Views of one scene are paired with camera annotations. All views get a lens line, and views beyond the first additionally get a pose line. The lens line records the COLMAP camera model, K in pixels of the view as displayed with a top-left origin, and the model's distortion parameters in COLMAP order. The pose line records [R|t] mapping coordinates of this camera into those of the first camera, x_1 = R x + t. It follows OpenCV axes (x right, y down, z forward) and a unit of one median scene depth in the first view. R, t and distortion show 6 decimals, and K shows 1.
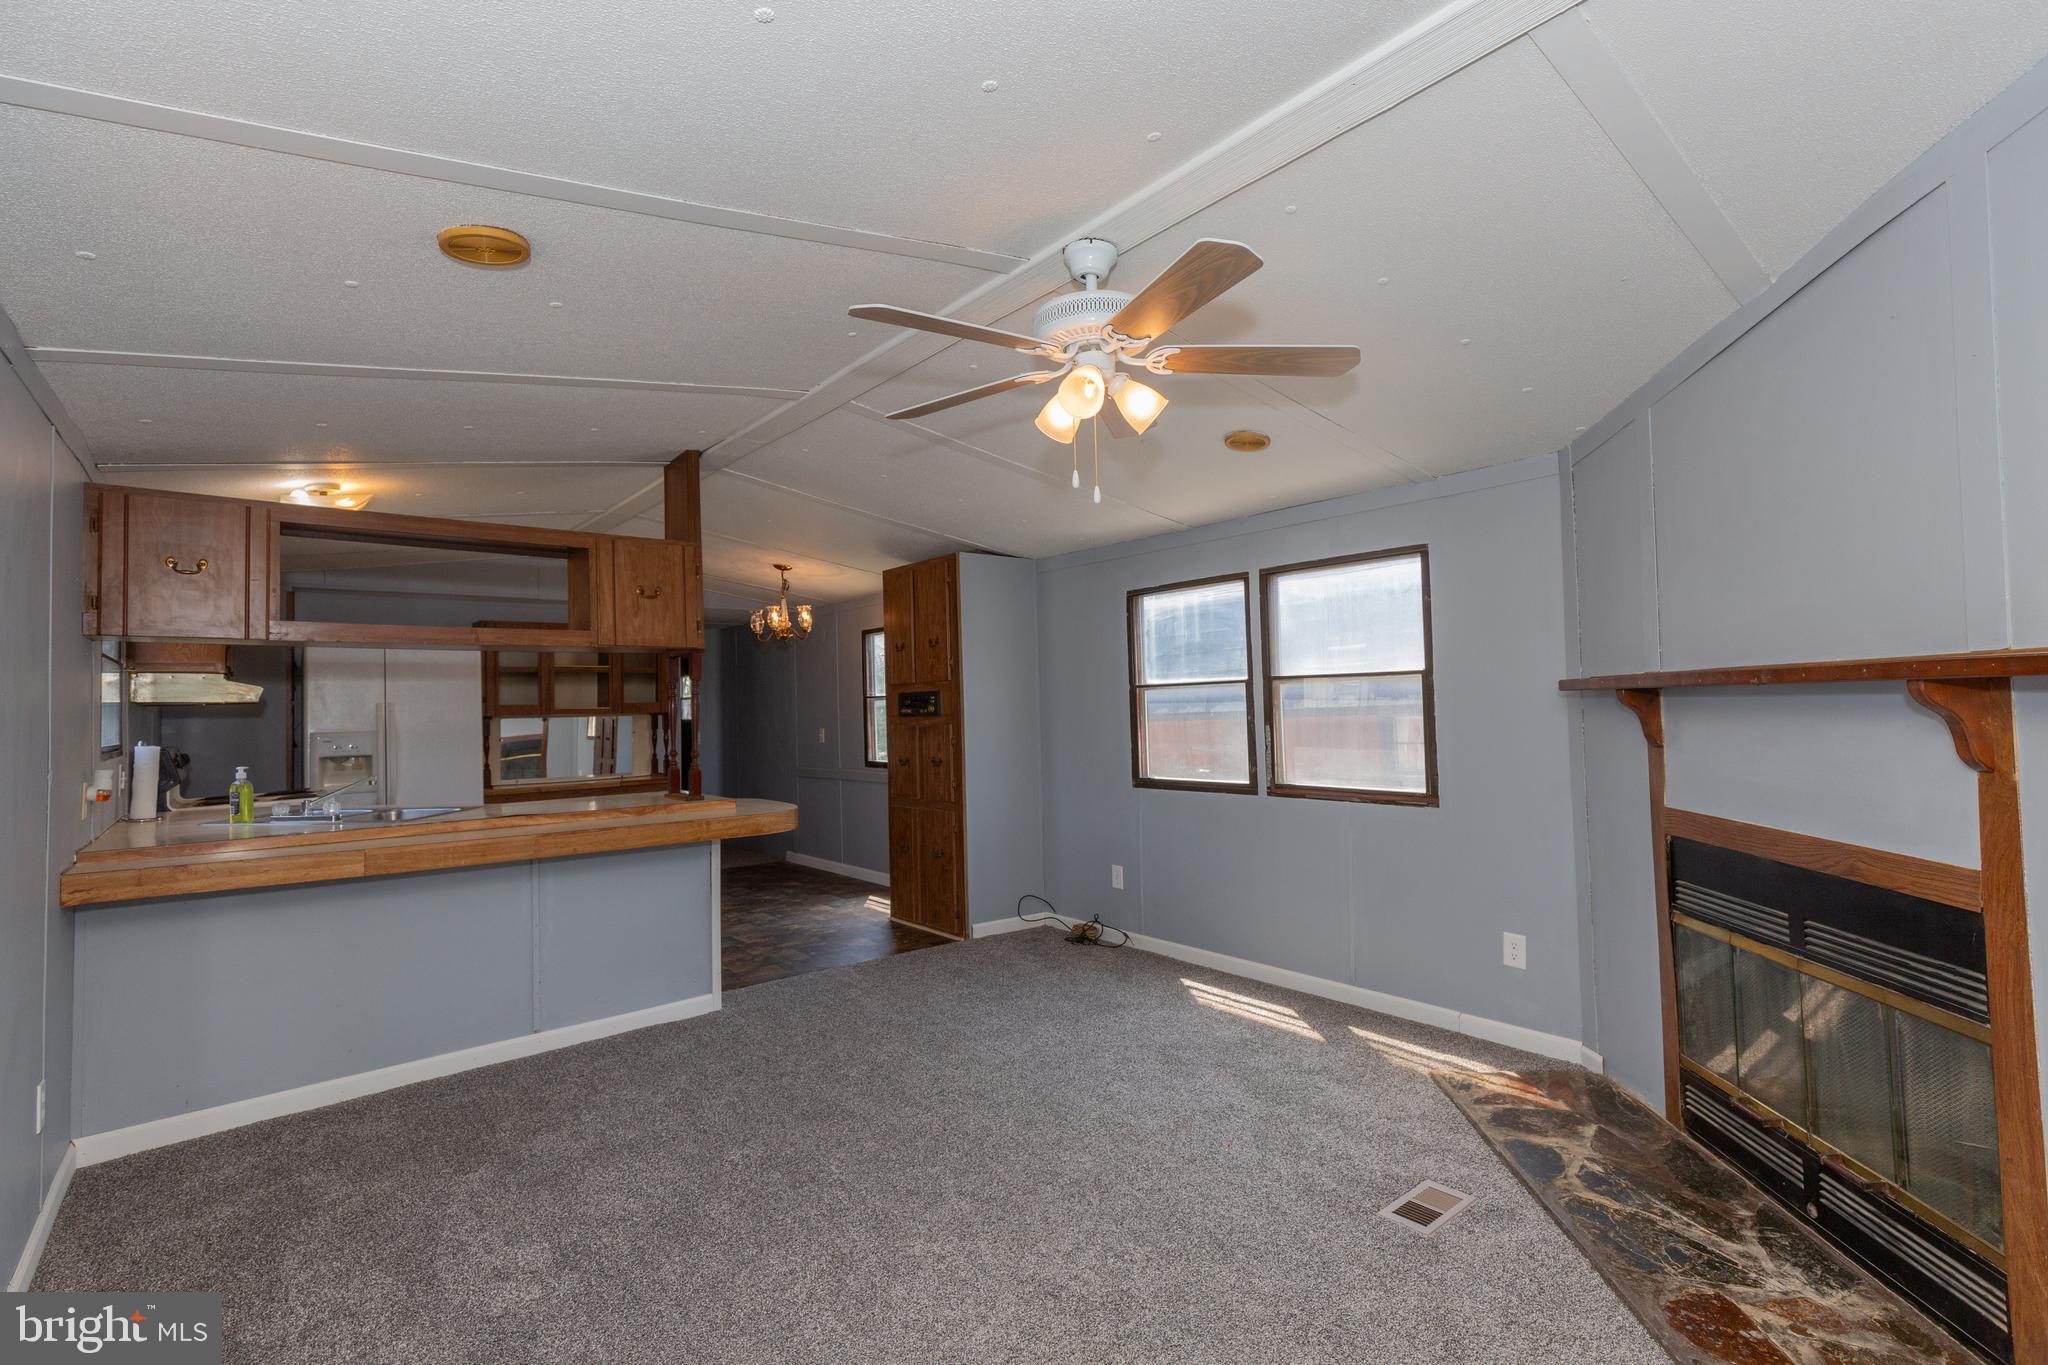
lens RADIAL K [[943.5, 0, 1014.6], [0, 943.5, 671.0], [0, 0, 1]] dist [-0.011474, 0.000165]
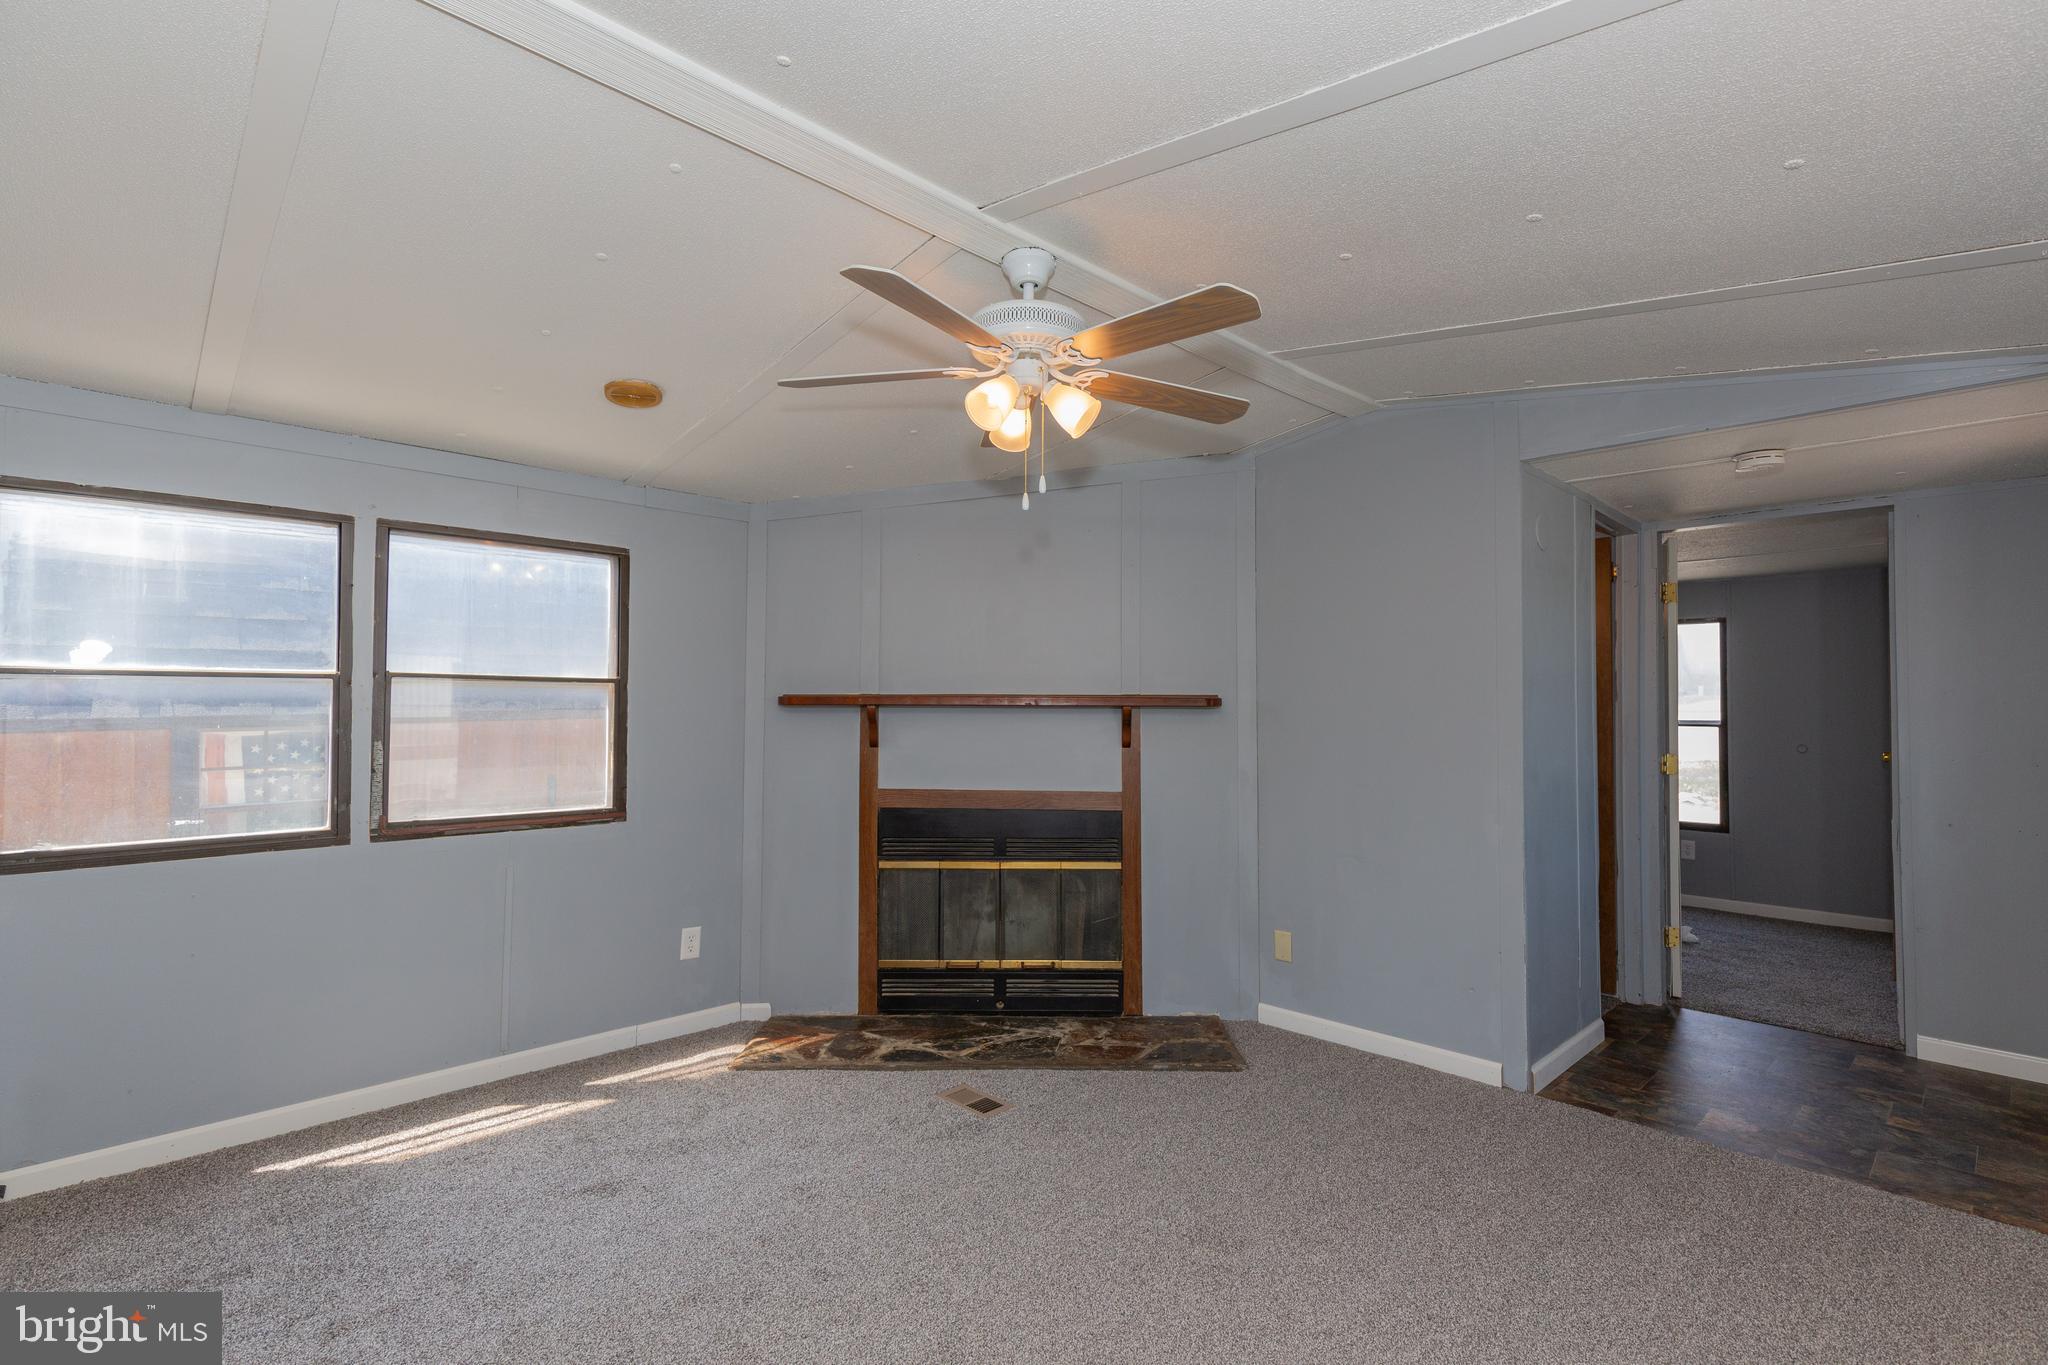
lens RADIAL K [[941.6, 0, 1024.0], [0, 941.6, 682.5], [0, 0, 1]] dist [0.012011, -0.000087]
pose [[-0.103701, 0.054288, 0.993126, -0.655438], [-0.035757, 0.997660, -0.058269, 0.050981], [-0.993966, -0.041554, -0.101517, 0.801885]]
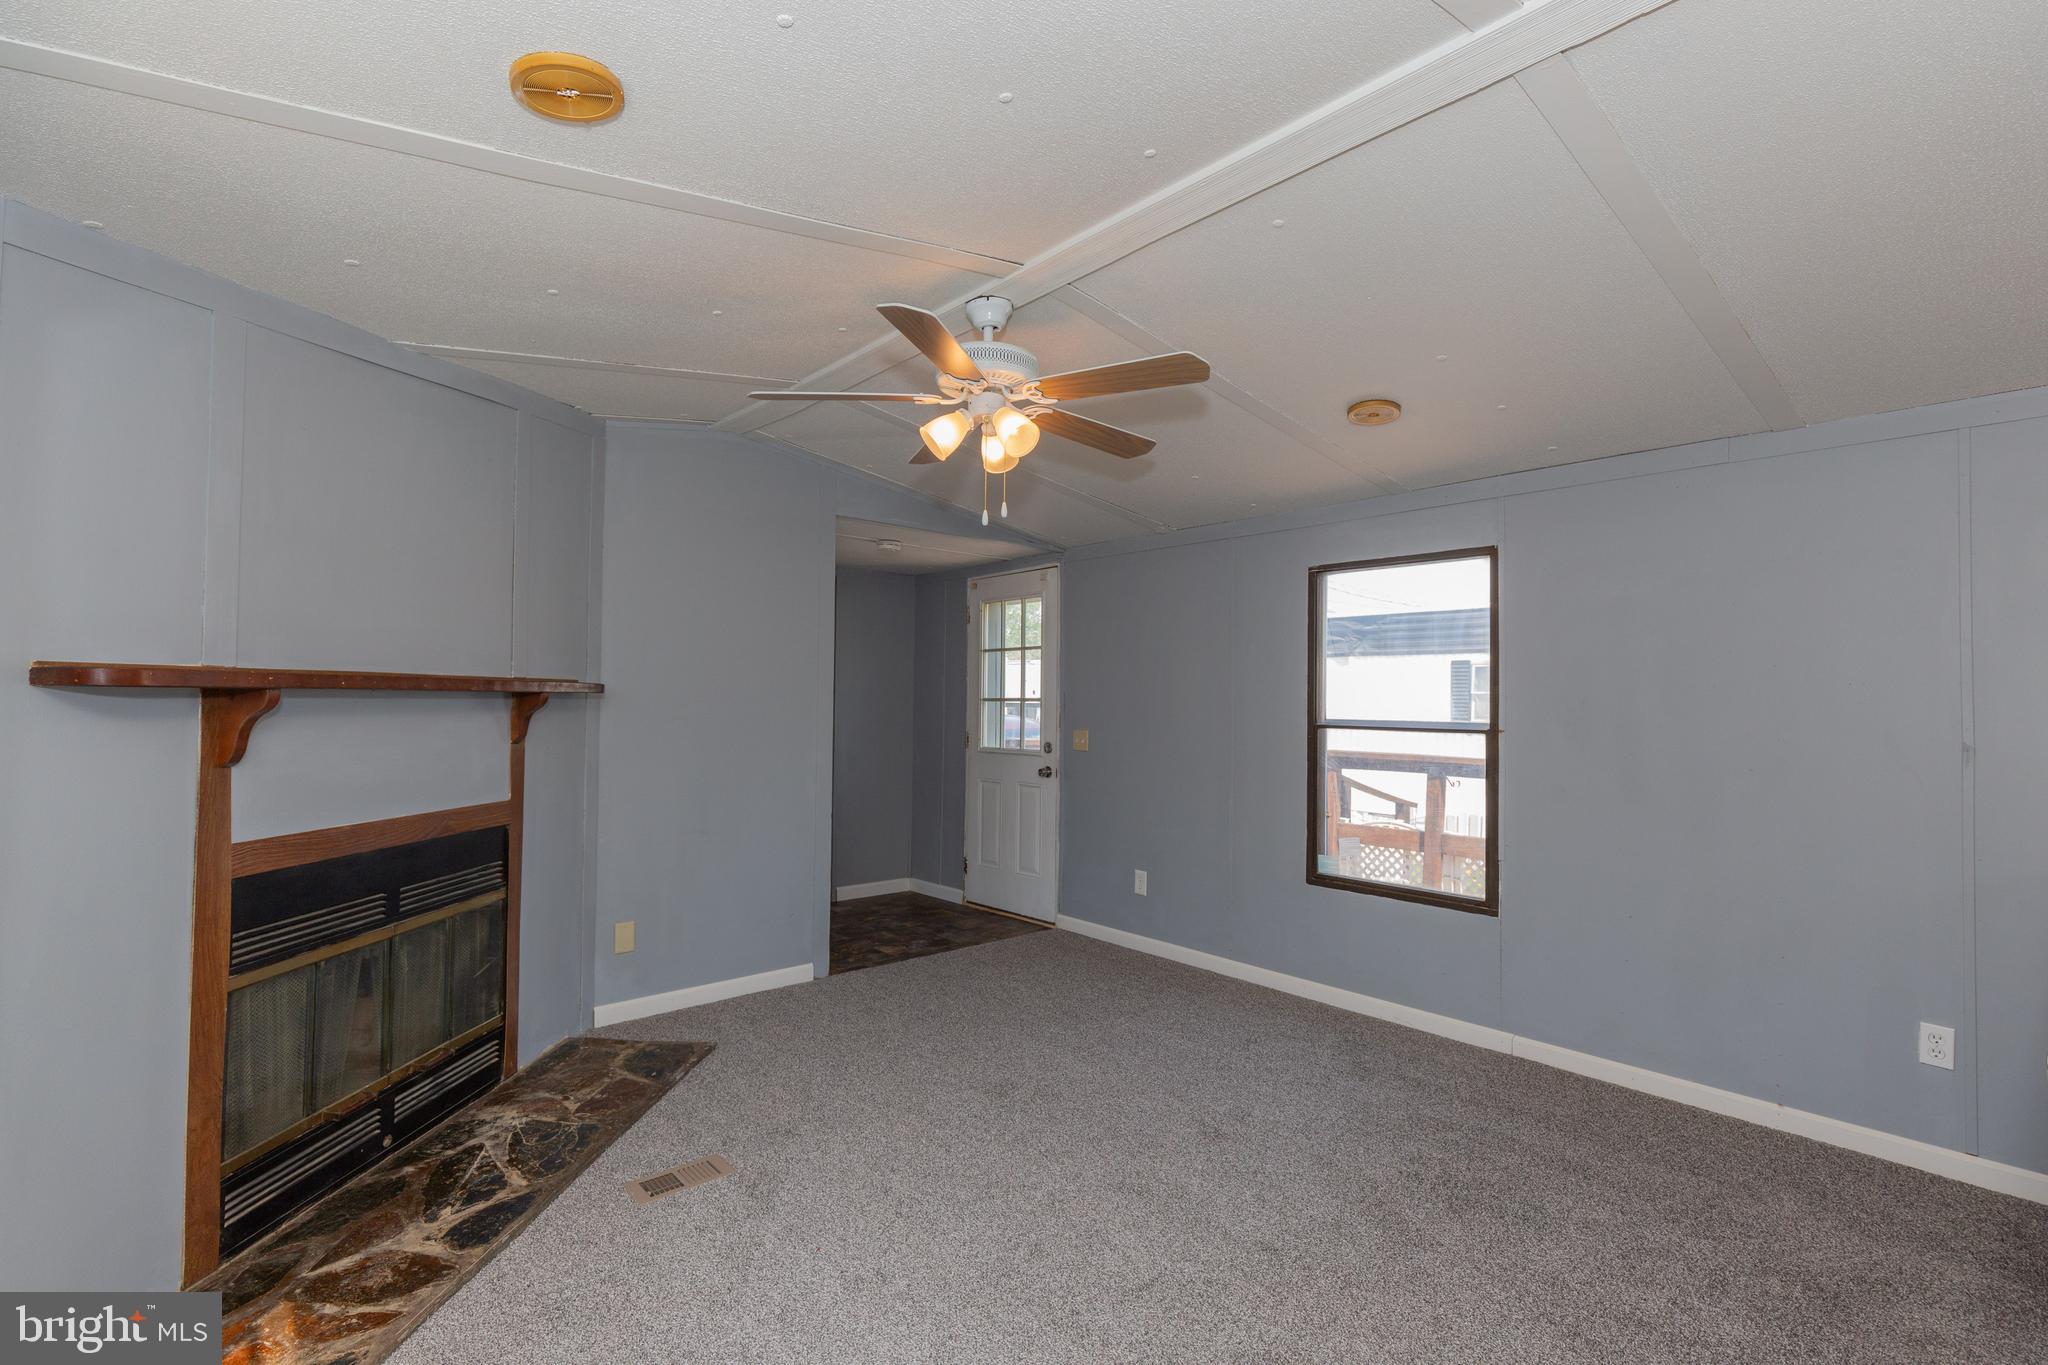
lens RADIAL K [[941.6, 0, 1024.0], [0, 941.6, 682.5], [0, 0, 1]] dist [0.012011, -0.000087]
pose [[-0.999139, 0.016413, -0.038102, 0.064395], [0.018381, 0.998483, -0.051908, 0.055943], [0.037192, -0.052564, -0.997925, 1.552970]]
